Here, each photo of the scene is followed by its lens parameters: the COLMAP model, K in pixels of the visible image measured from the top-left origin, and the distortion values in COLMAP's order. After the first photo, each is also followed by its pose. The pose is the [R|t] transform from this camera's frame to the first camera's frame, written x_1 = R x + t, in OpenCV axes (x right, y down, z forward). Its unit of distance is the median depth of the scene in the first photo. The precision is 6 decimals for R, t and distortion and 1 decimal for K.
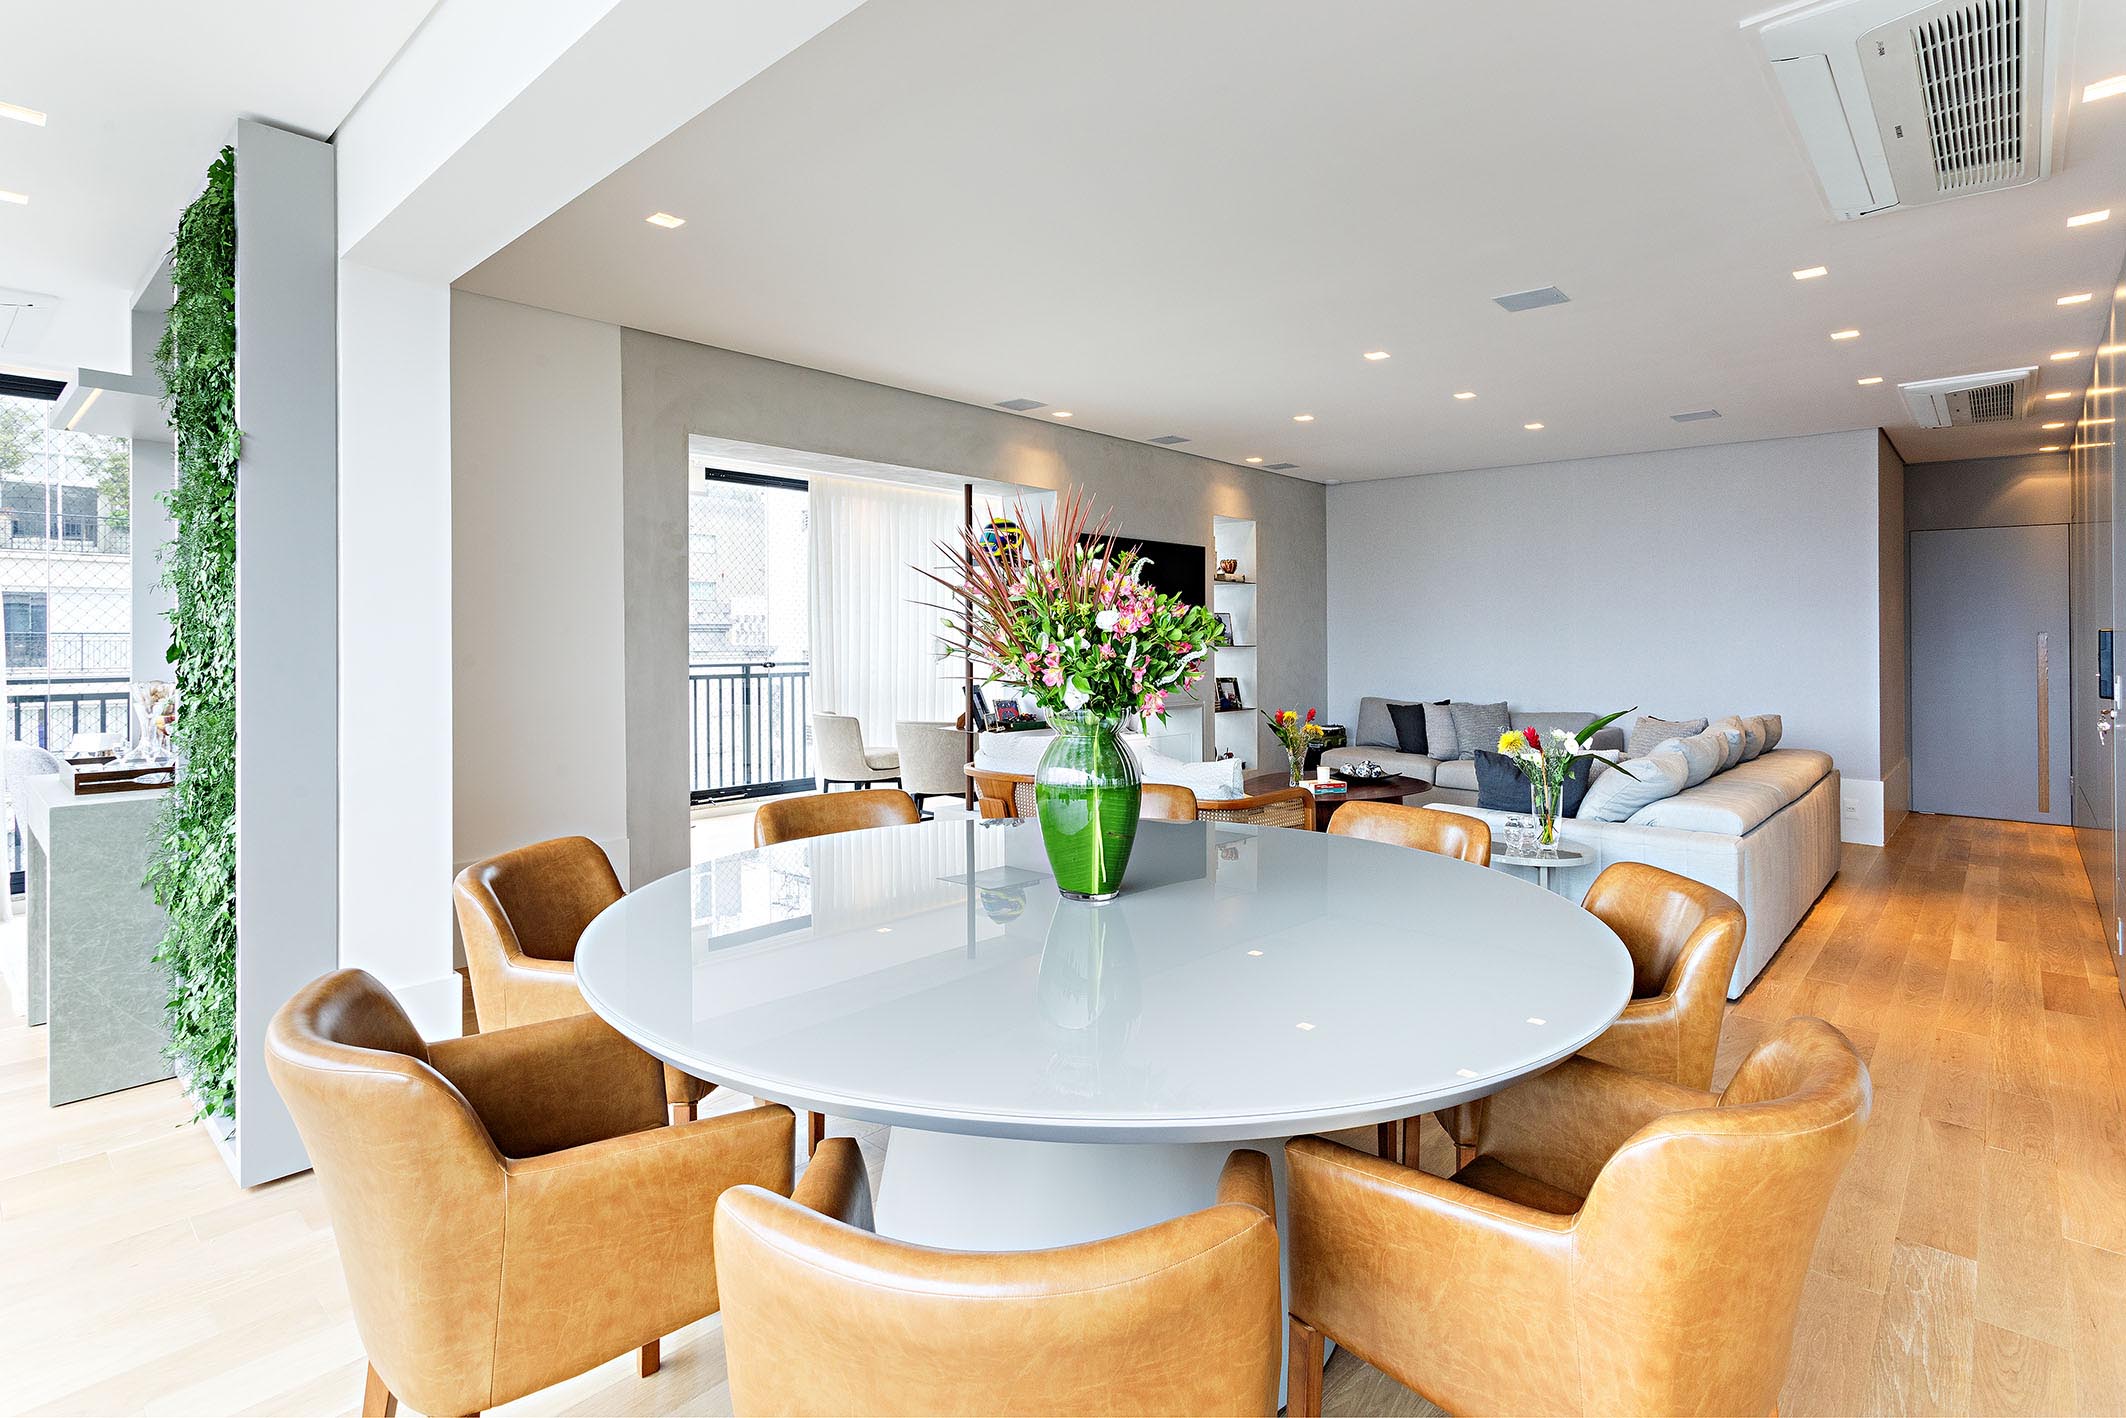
lens RADIAL K [[1076.7, 0, 1063.0], [0, 1076.7, 709.0], [0, 0, 1]] dist [0.000706, 0.000399]
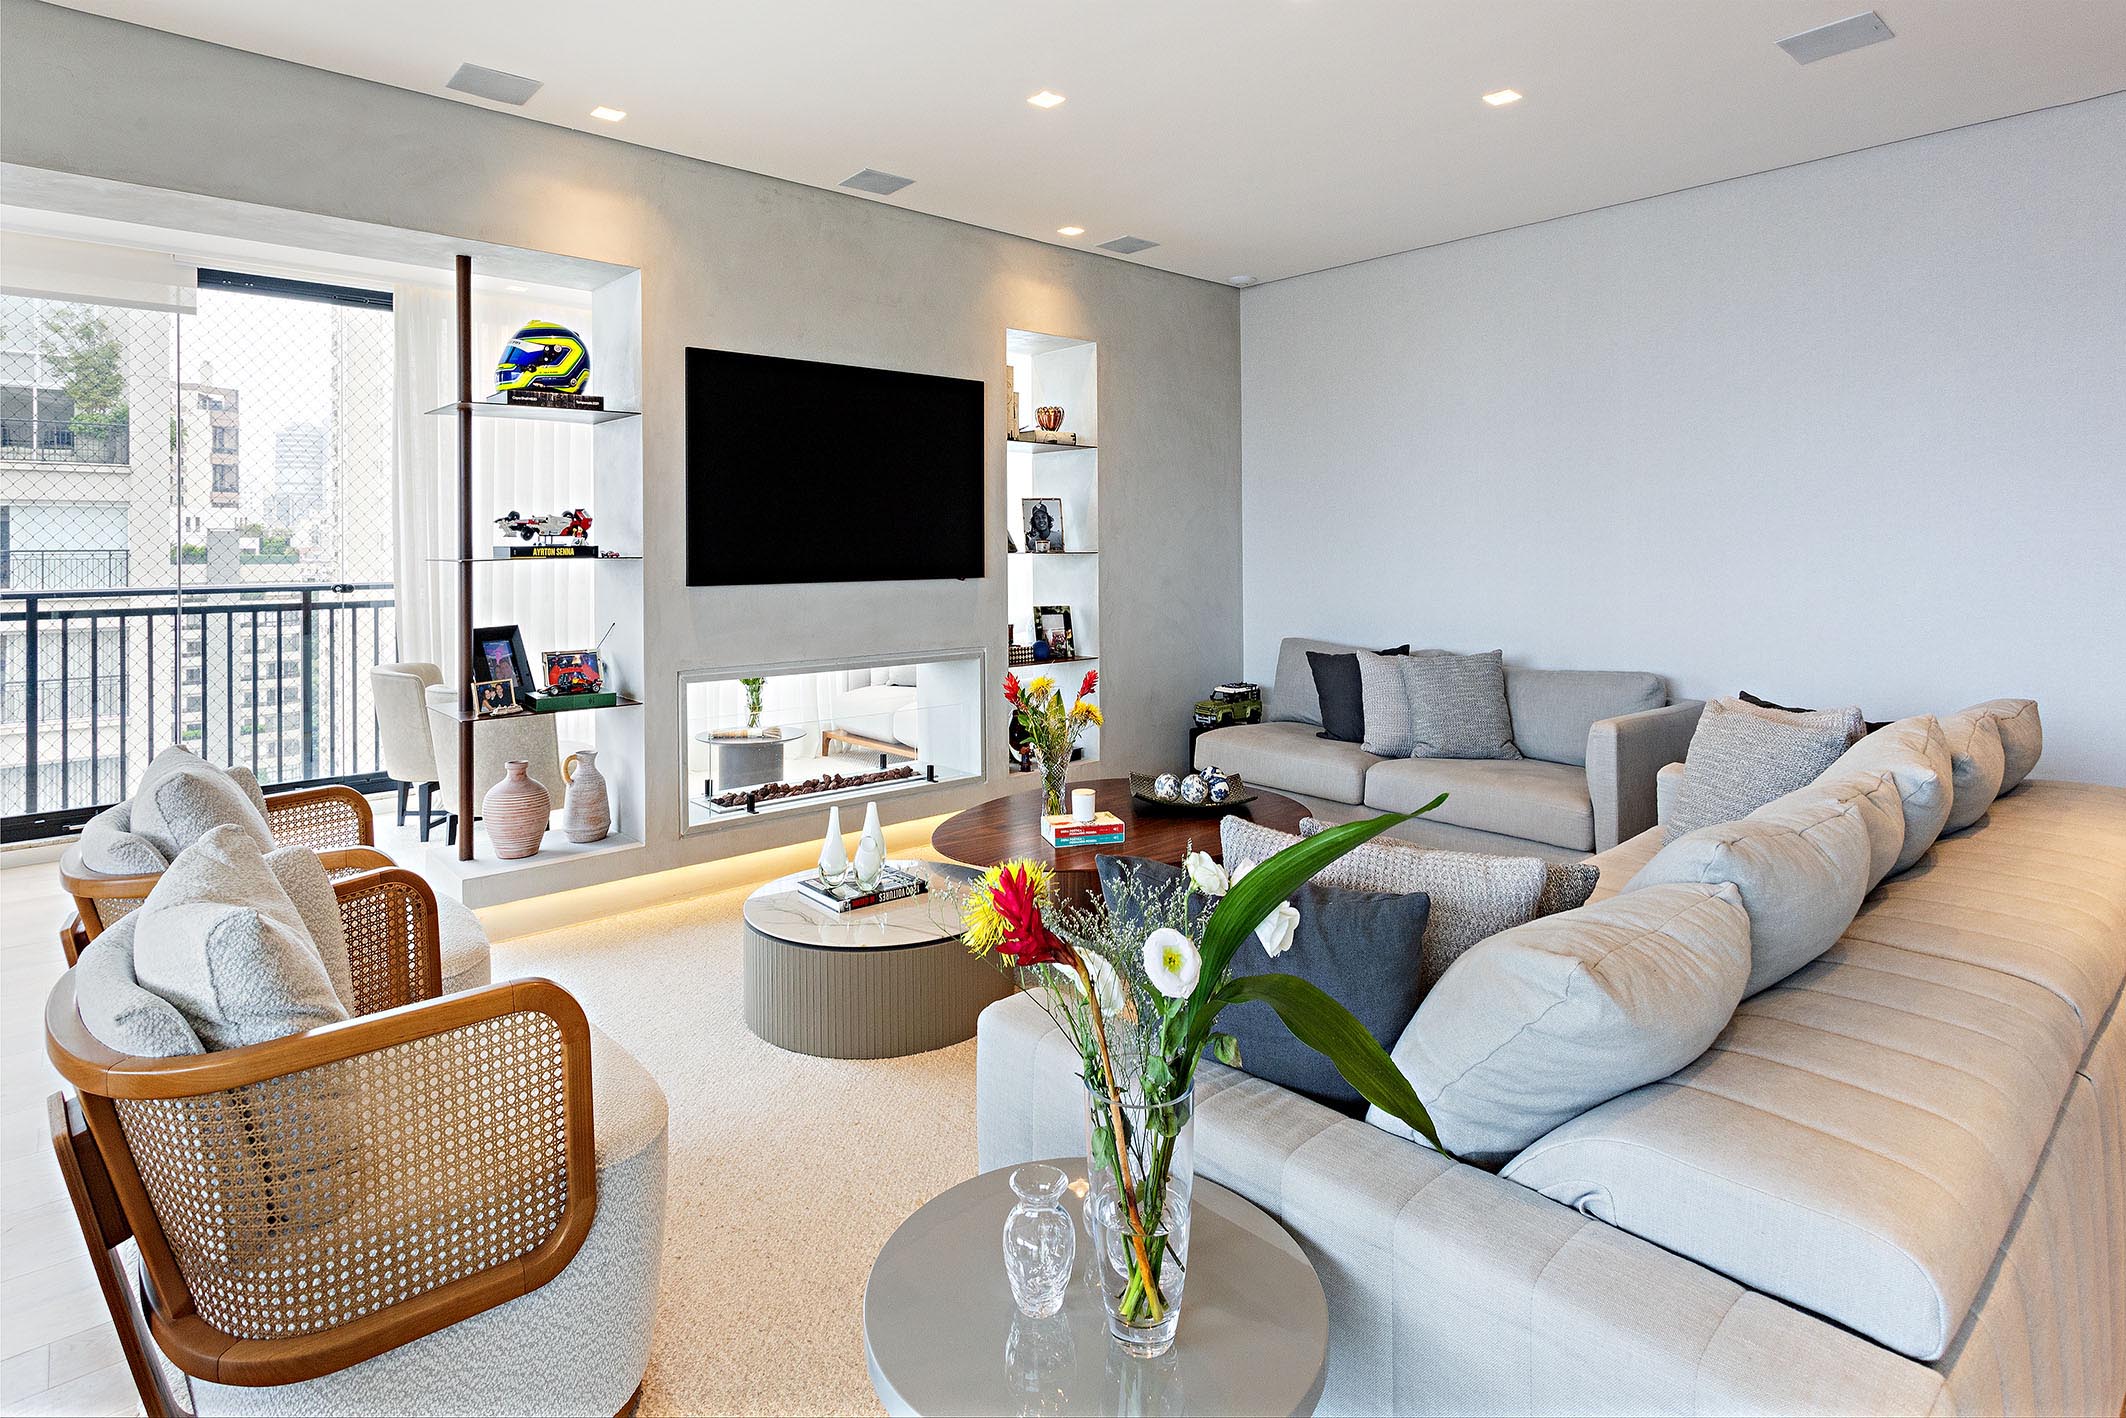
lens RADIAL K [[1253.4, 0, 1063.4], [0, 1253.4, 631.9], [0, 0, 1]] dist [0.001997, 0.000912]
pose [[0.998733, -0.003779, -0.050188, 0.195449], [0.003737, 0.999993, -0.000928, -0.014413], [0.050191, 0.000739, 0.998739, 0.309338]]
